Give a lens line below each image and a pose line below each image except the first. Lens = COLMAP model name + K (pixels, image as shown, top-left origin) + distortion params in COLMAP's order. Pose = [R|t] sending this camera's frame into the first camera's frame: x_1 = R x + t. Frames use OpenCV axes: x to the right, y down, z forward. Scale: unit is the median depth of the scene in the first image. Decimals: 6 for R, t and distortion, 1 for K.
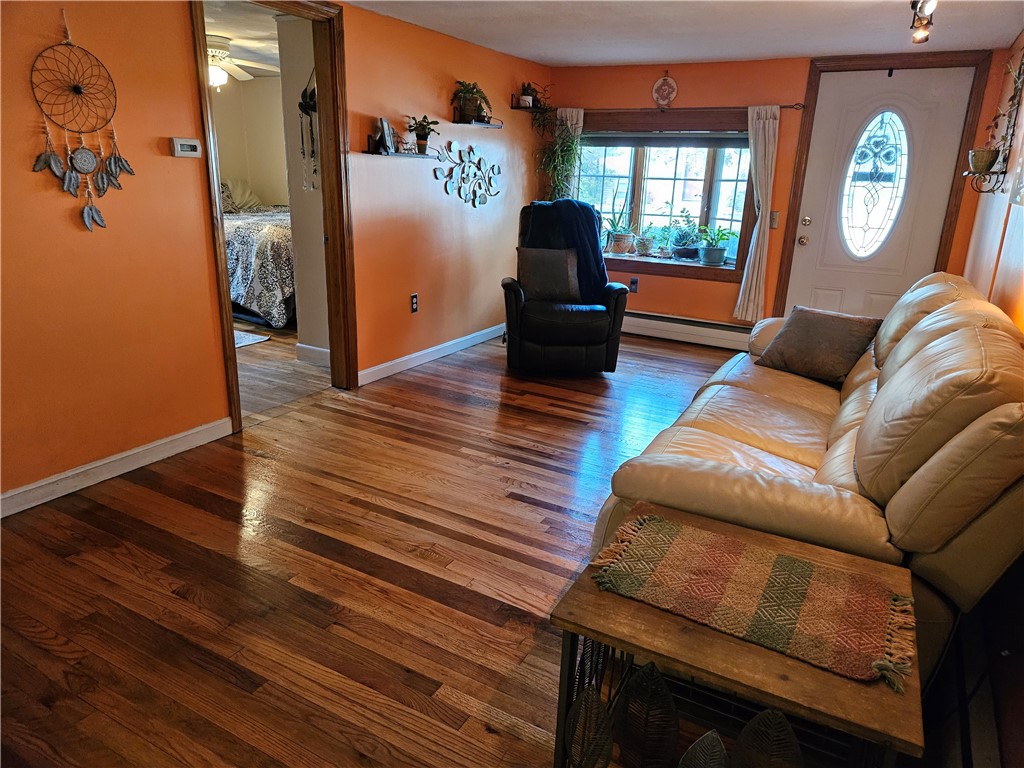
lens RADIAL K [[684.9, 0, 510.6], [0, 684.9, 378.2], [0, 0, 1]] dist [0.070765, -0.058611]
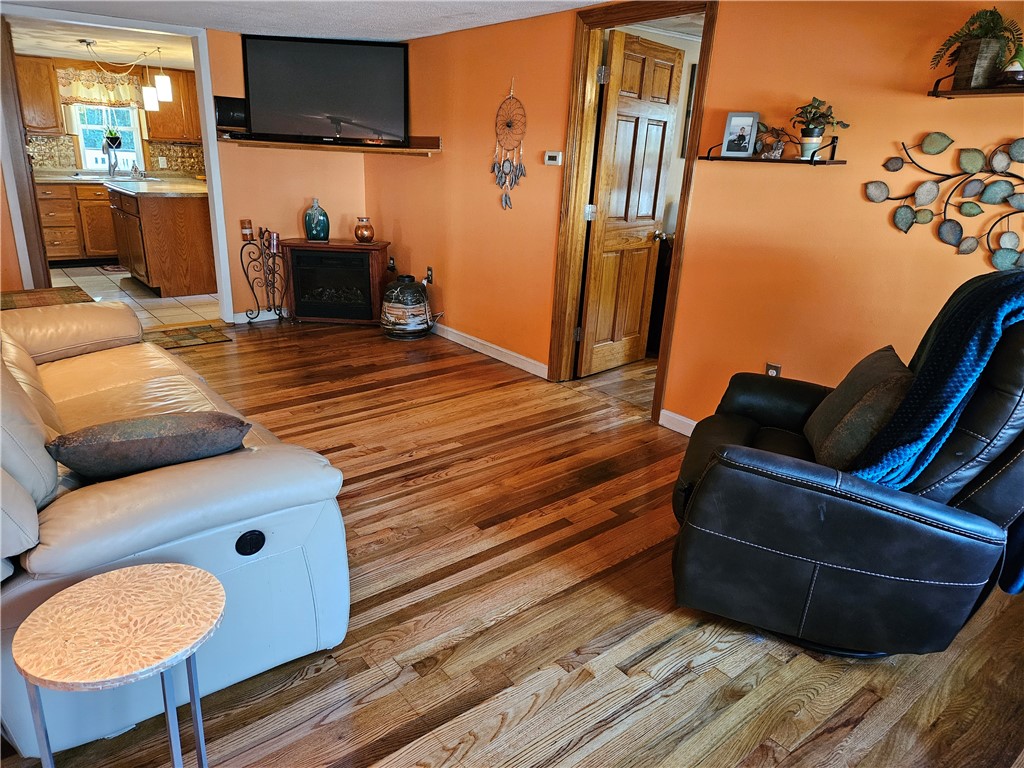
lens RADIAL K [[684.9, 0, 509.8], [0, 684.9, 382.8], [0, 0, 1]] dist [0.070765, -0.058611]
pose [[-0.382900, 0.241045, -0.891788, 0.601683], [-0.319449, 0.871253, 0.372654, -0.289270], [0.866799, 0.427570, -0.256601, 0.998070]]
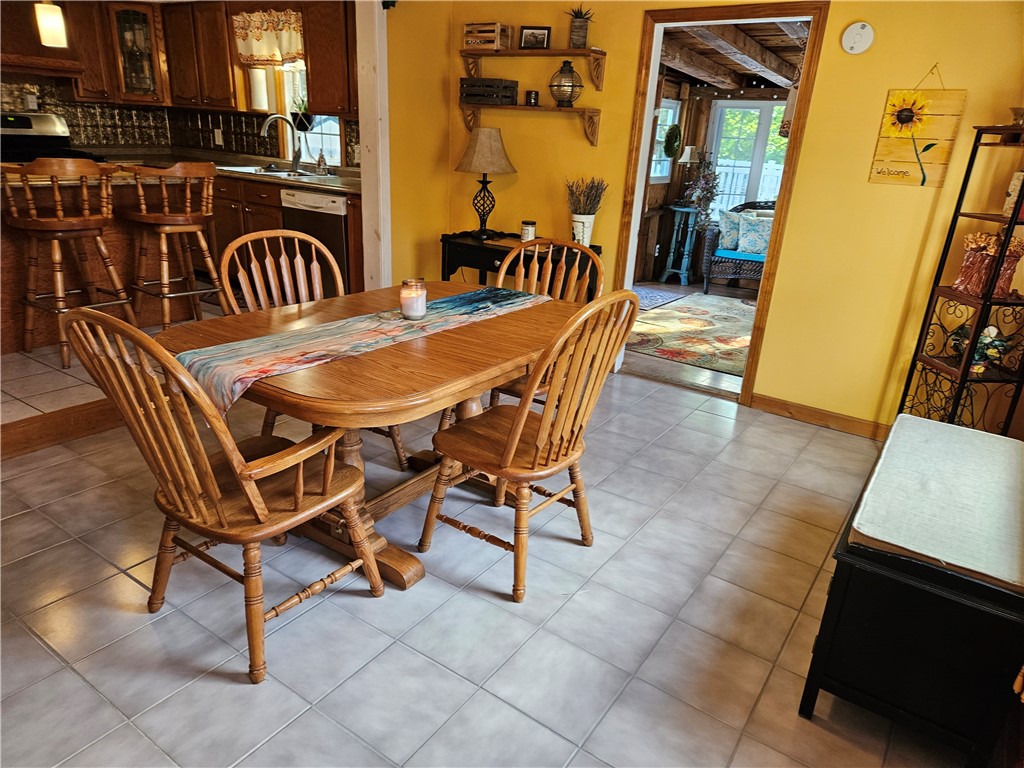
lens RADIAL K [[684.9, 0, 508.7], [0, 684.9, 397.7], [0, 0, 1]] dist [0.070765, -0.058611]
pose [[-0.990522, -0.121066, 0.064875, -1.232758], [-0.056265, 0.788518, 0.612432, -0.223168], [-0.125300, 0.602977, -0.787857, 0.616696]]
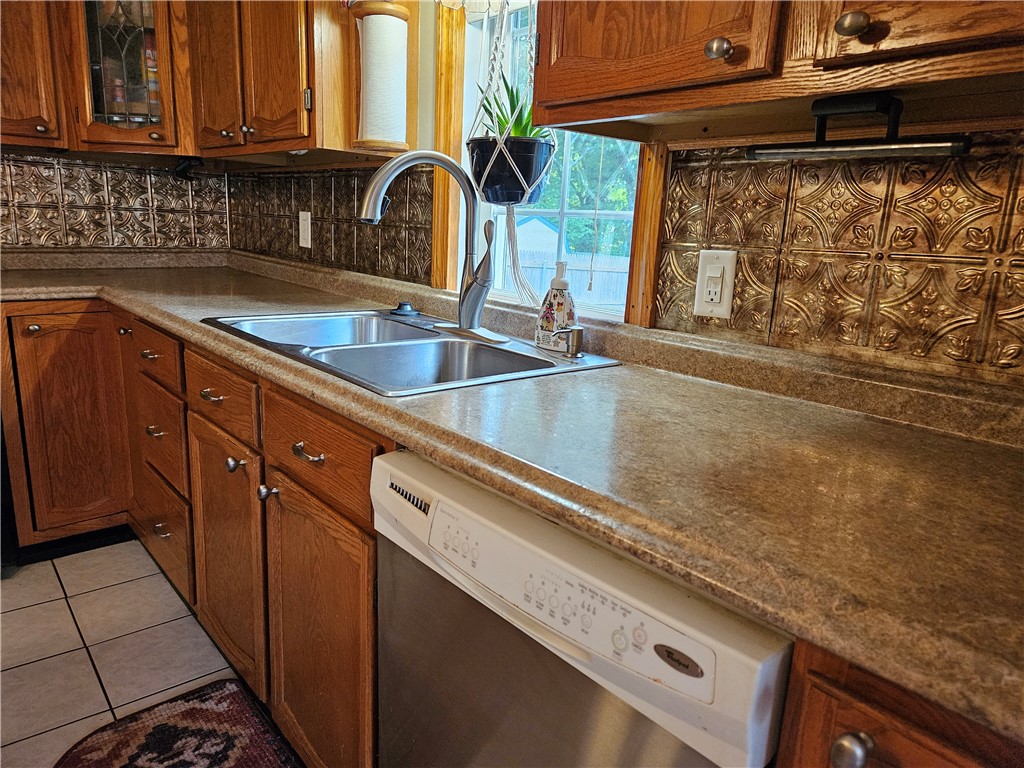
lens RADIAL K [[684.9, 0, 507.5], [0, 684.9, 381.7], [0, 0, 1]] dist [0.070765, -0.058611]
pose [[-0.930009, -0.162813, 0.329509, -0.870786], [0.020168, 0.872573, 0.488067, 0.083062], [-0.366984, 0.460552, -0.808217, -0.256873]]
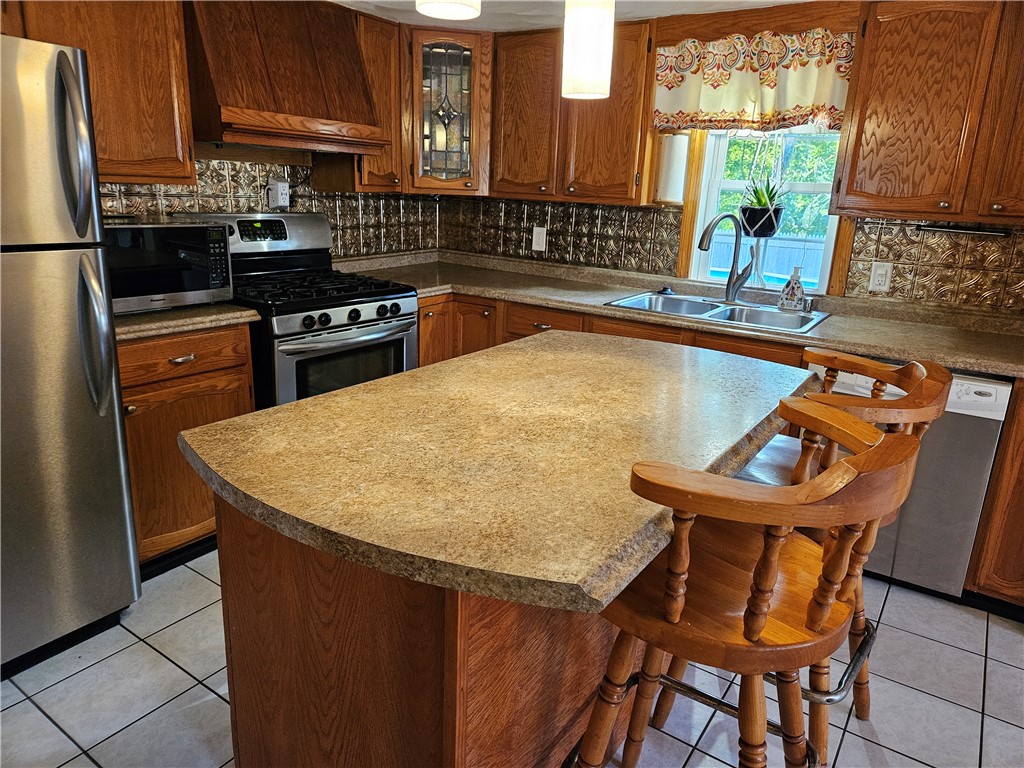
lens RADIAL K [[684.9, 0, 521.6], [0, 684.9, 373.8], [0, 0, 1]] dist [0.070765, -0.058611]
pose [[-0.992705, -0.102363, 0.063711, -0.561158], [-0.052529, 0.842810, 0.535642, -0.070322], [-0.108526, 0.528388, -0.842038, 0.105766]]
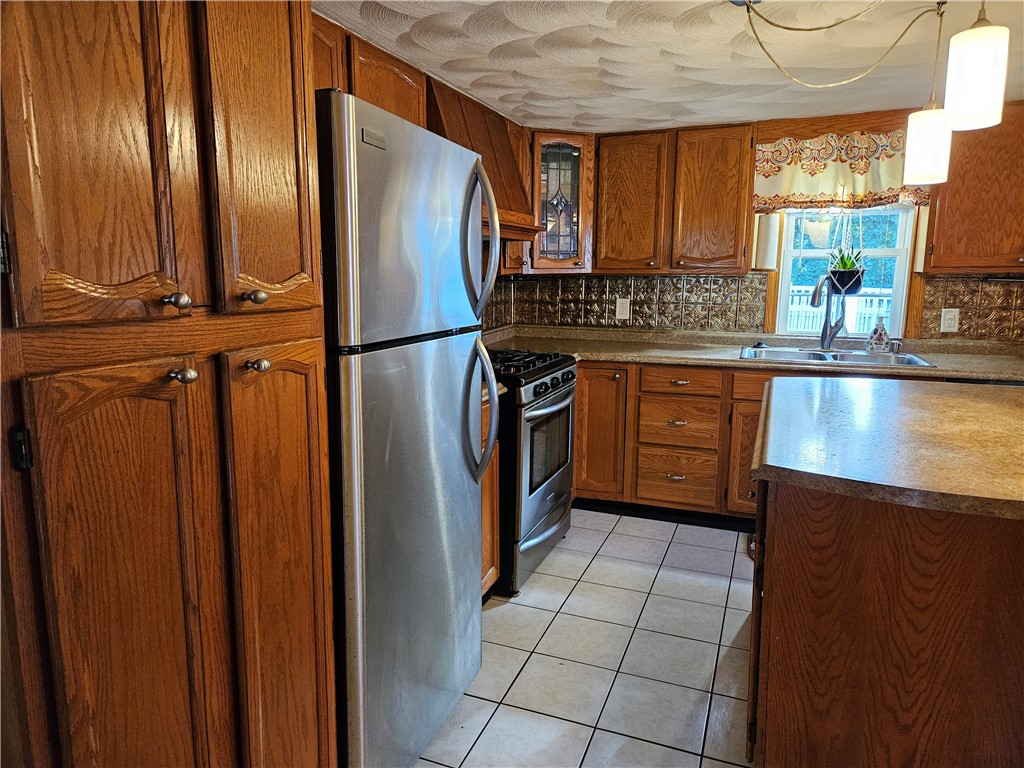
lens RADIAL K [[684.9, 0, 500.3], [0, 684.9, 378.0], [0, 0, 1]] dist [0.070765, -0.058611]
pose [[-0.991515, -0.018077, -0.128727, -0.221845], [-0.072167, 0.900205, 0.429446, -0.064100], [0.108117, 0.435092, -0.893871, 0.166231]]
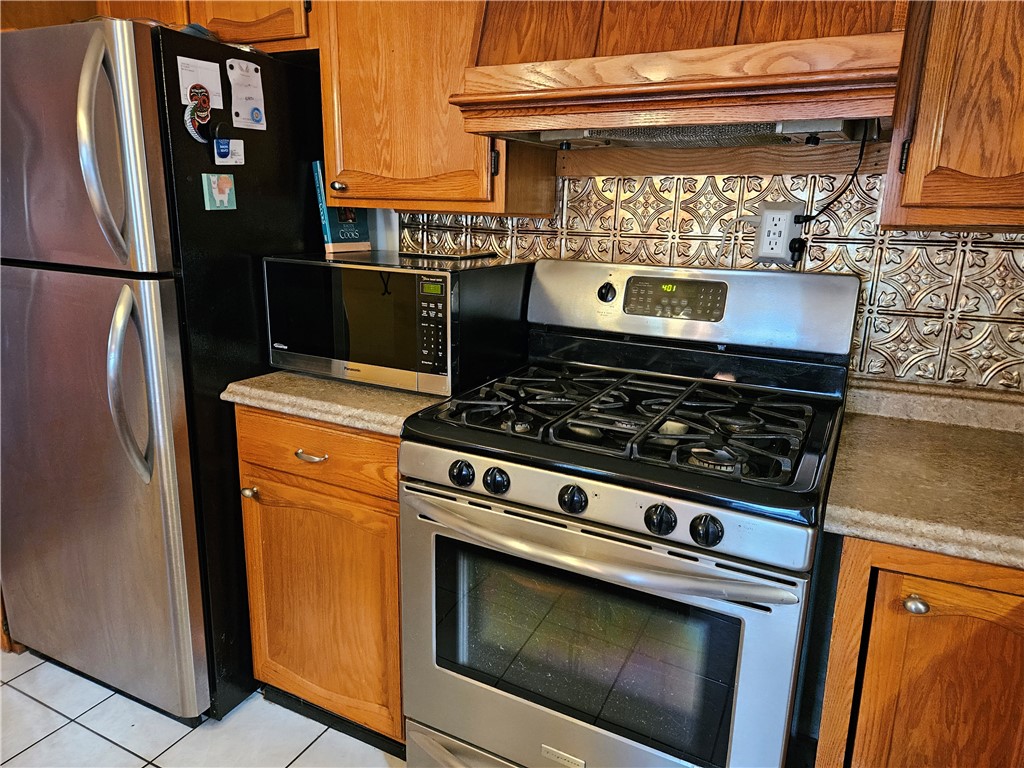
lens RADIAL K [[684.9, 0, 513.6], [0, 684.9, 382.0], [0, 0, 1]] dist [0.070765, -0.058611]
pose [[-0.033783, -0.278854, 0.959739, -0.607681], [0.265062, 0.923399, 0.277625, 0.107454], [-0.963639, 0.263770, 0.042718, -0.439435]]
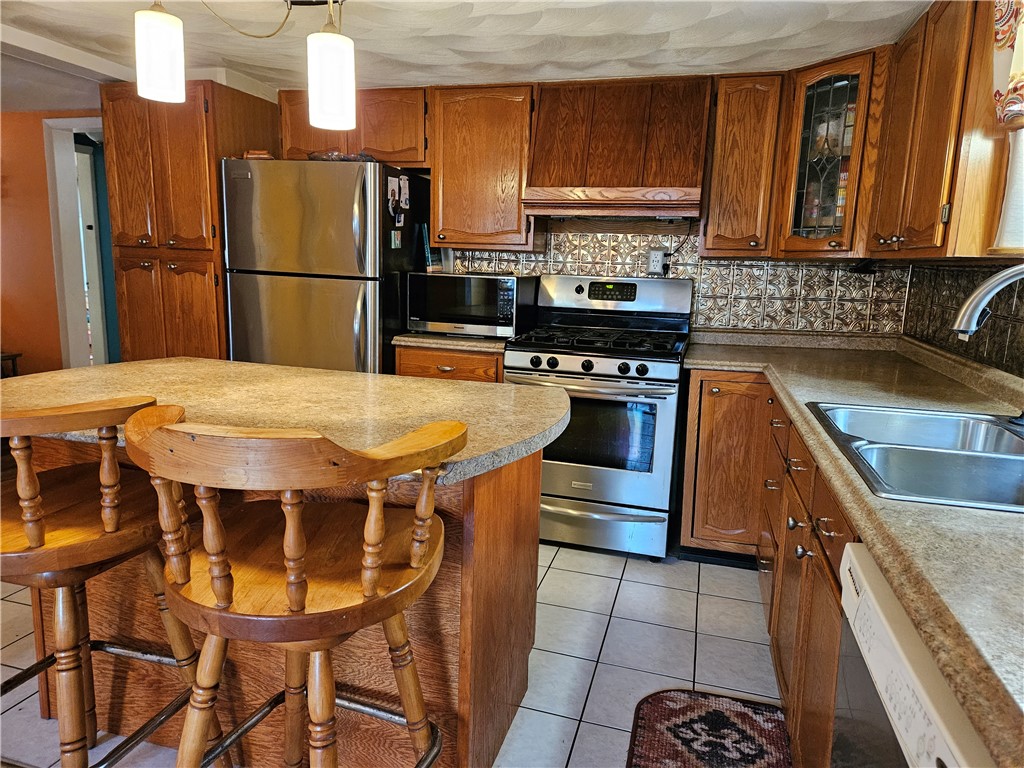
lens RADIAL K [[684.9, 0, 514.0], [0, 684.9, 381.2], [0, 0, 1]] dist [0.070765, -0.058611]
pose [[-0.223166, -0.215218, 0.950725, -0.973965], [0.243213, 0.932182, 0.268111, 0.051483], [-0.943951, 0.291062, -0.155688, -0.265295]]
